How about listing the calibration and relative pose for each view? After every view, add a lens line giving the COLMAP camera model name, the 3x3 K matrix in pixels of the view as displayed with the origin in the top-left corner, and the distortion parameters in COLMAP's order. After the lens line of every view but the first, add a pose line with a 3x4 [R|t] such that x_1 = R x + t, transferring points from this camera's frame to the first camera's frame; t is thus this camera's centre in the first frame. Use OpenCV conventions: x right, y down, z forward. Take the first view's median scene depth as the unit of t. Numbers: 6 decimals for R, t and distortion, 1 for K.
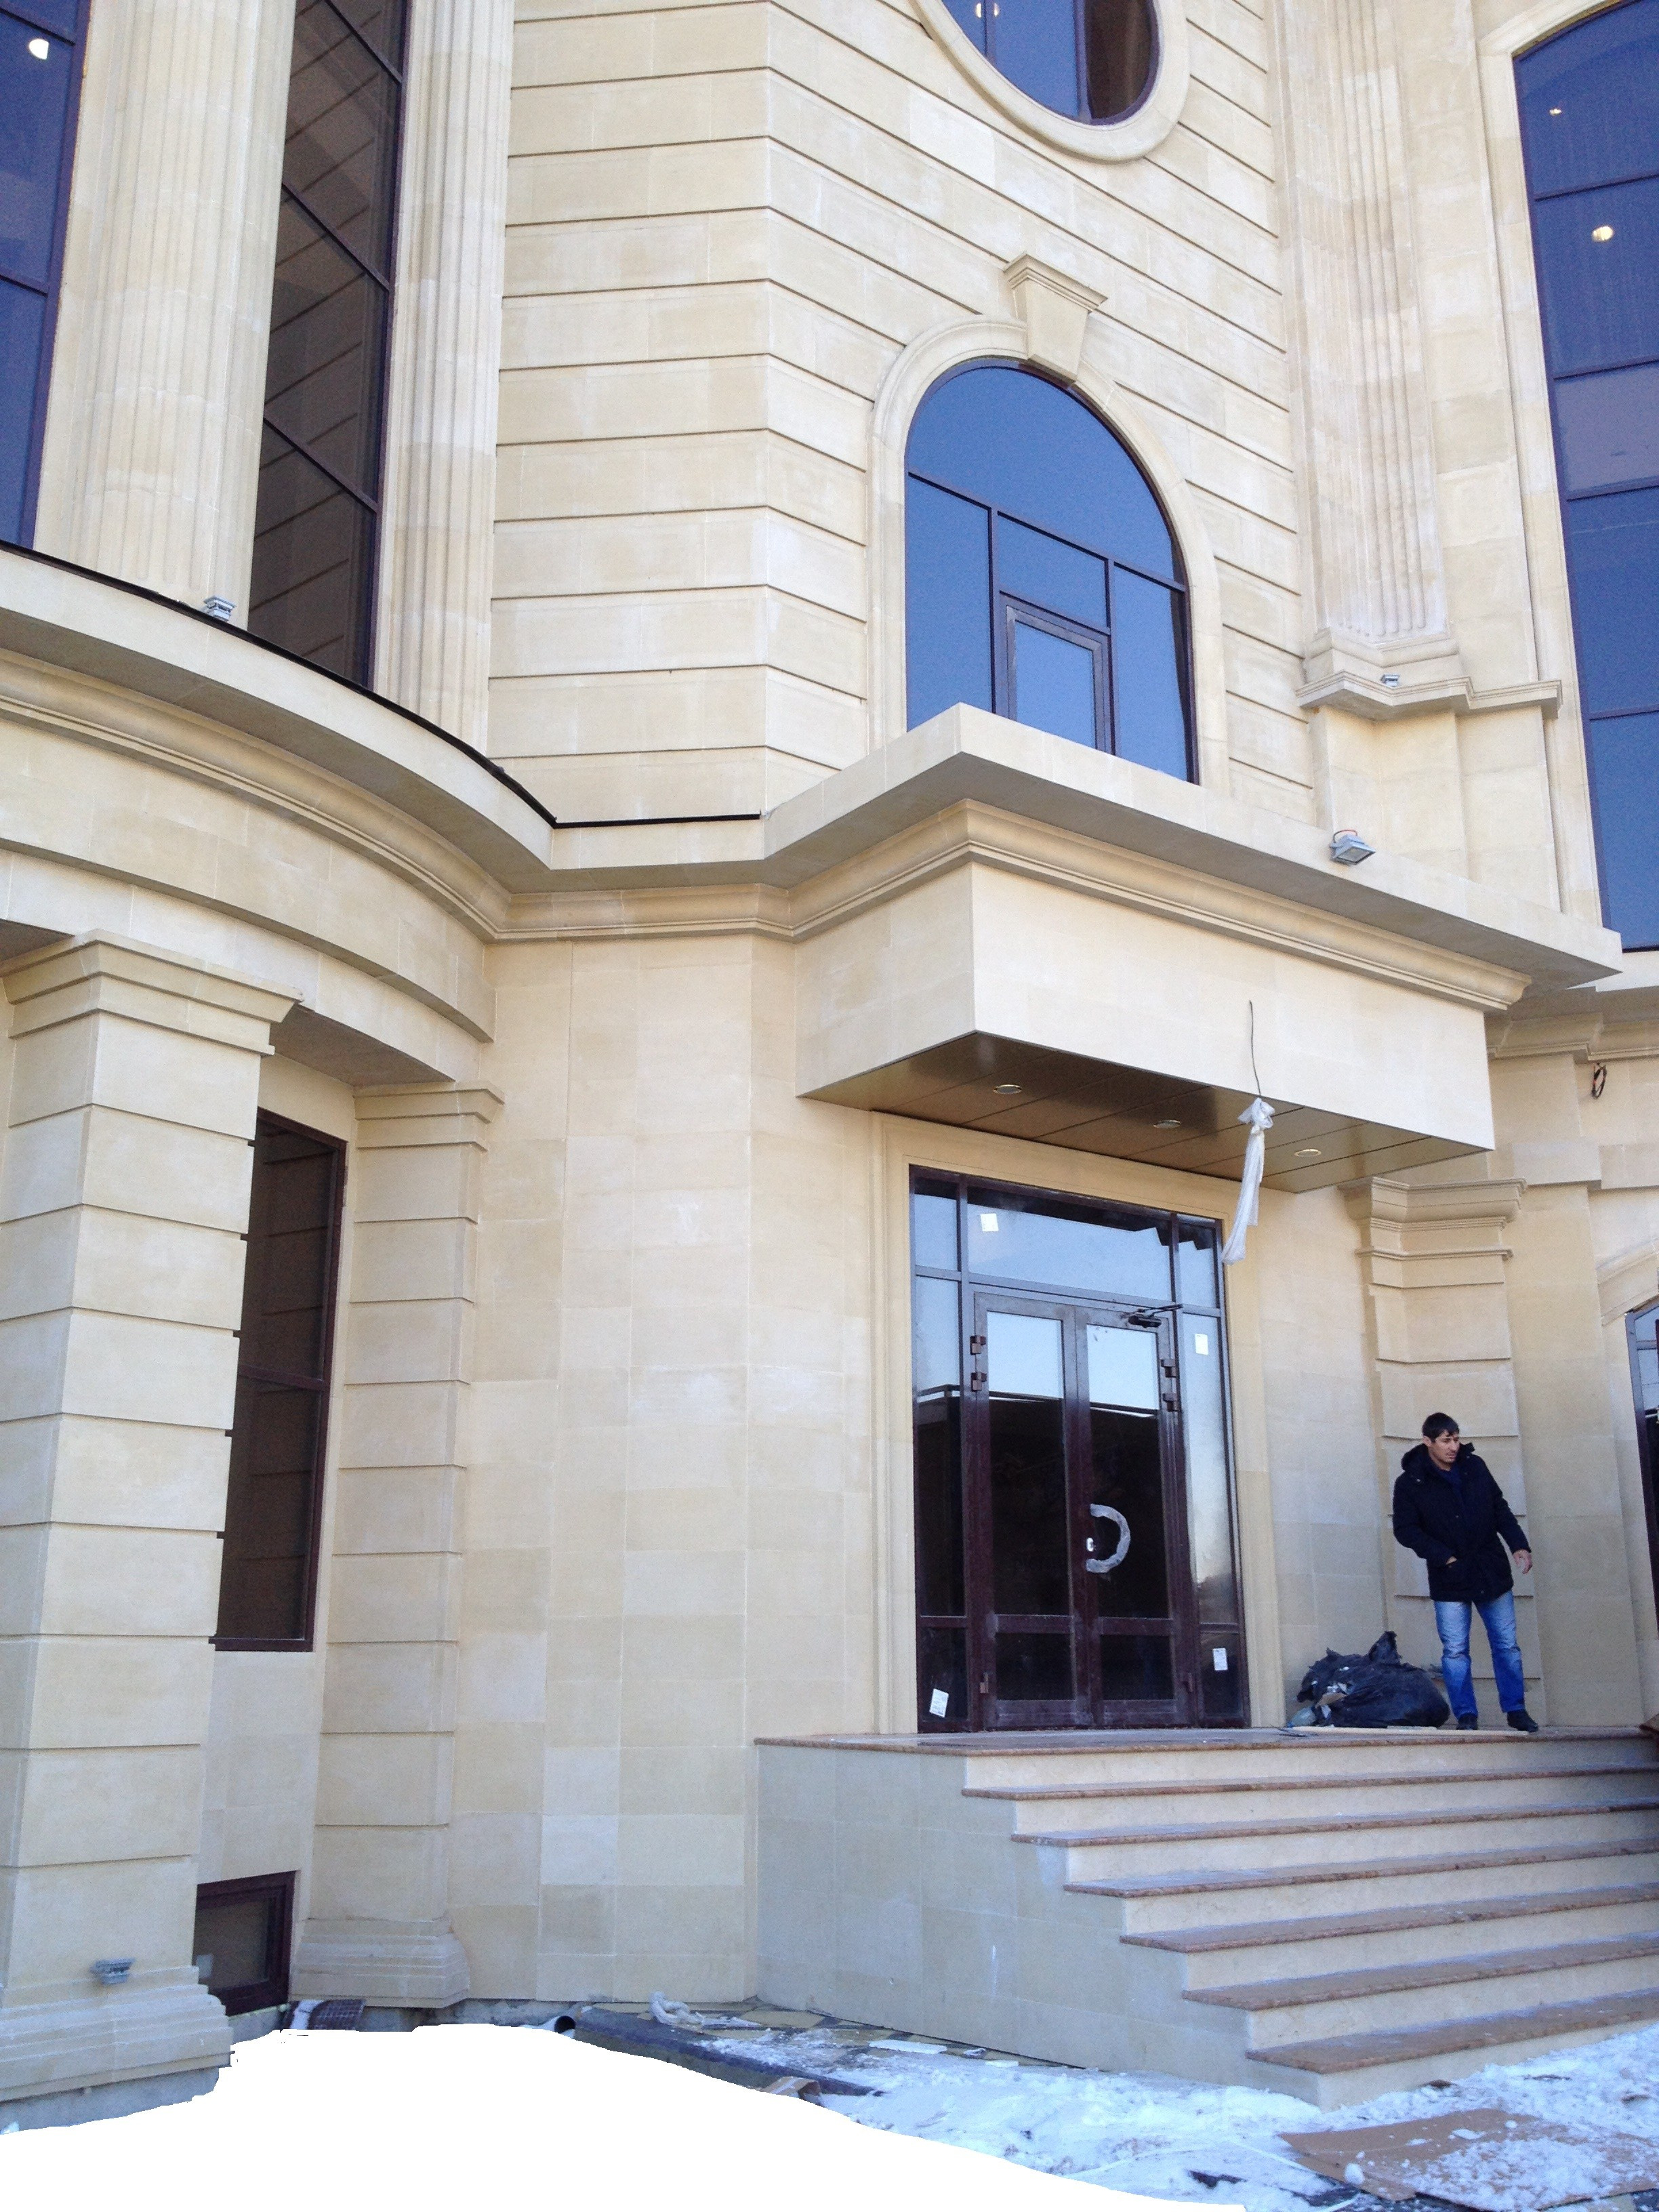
lens RADIAL K [[2005.9, 0, 814.2], [0, 2005.9, 1105.8], [0, 0, 1]] dist [0.087141, -0.152180]
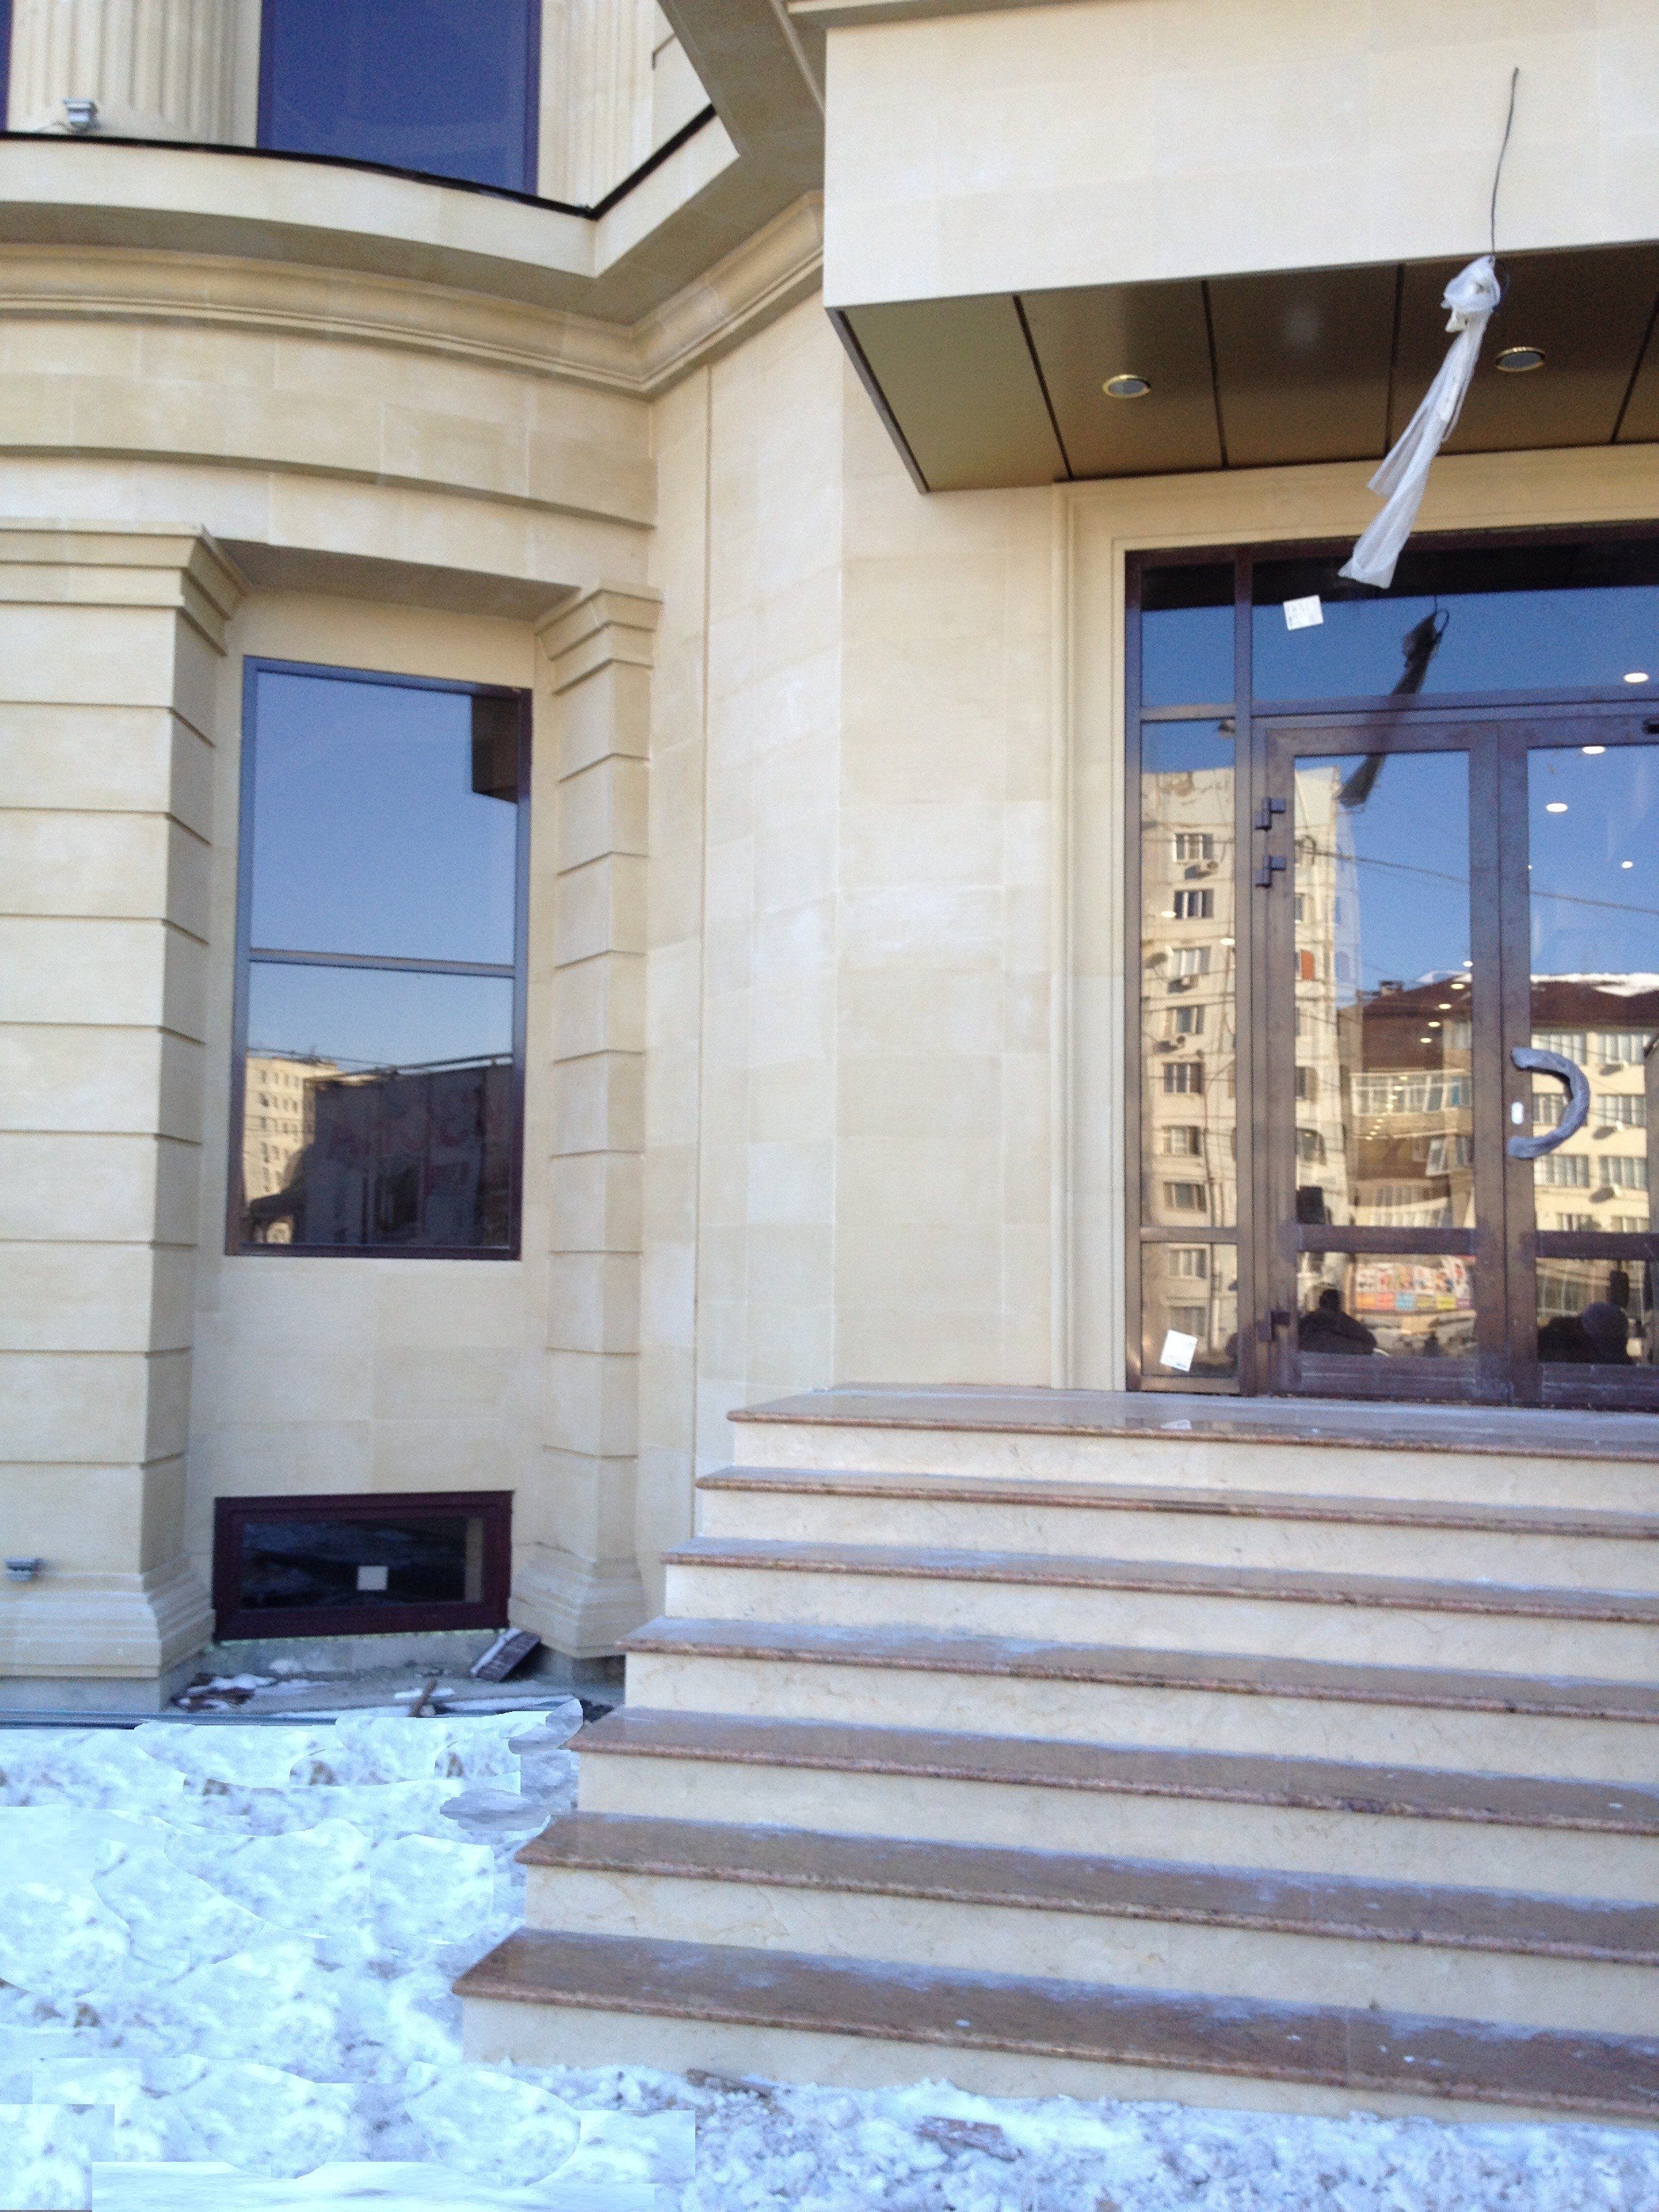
lens RADIAL K [[2069.8, 0, 822.5], [0, 2069.8, 1080.9], [0, 0, 1]] dist [0.166937, -0.382454]
pose [[0.661502, -0.053571, -0.748027, 0.537374], [0.180878, 0.979396, 0.089816, 0.132417], [0.727803, -0.194715, 0.657562, 0.506156]]
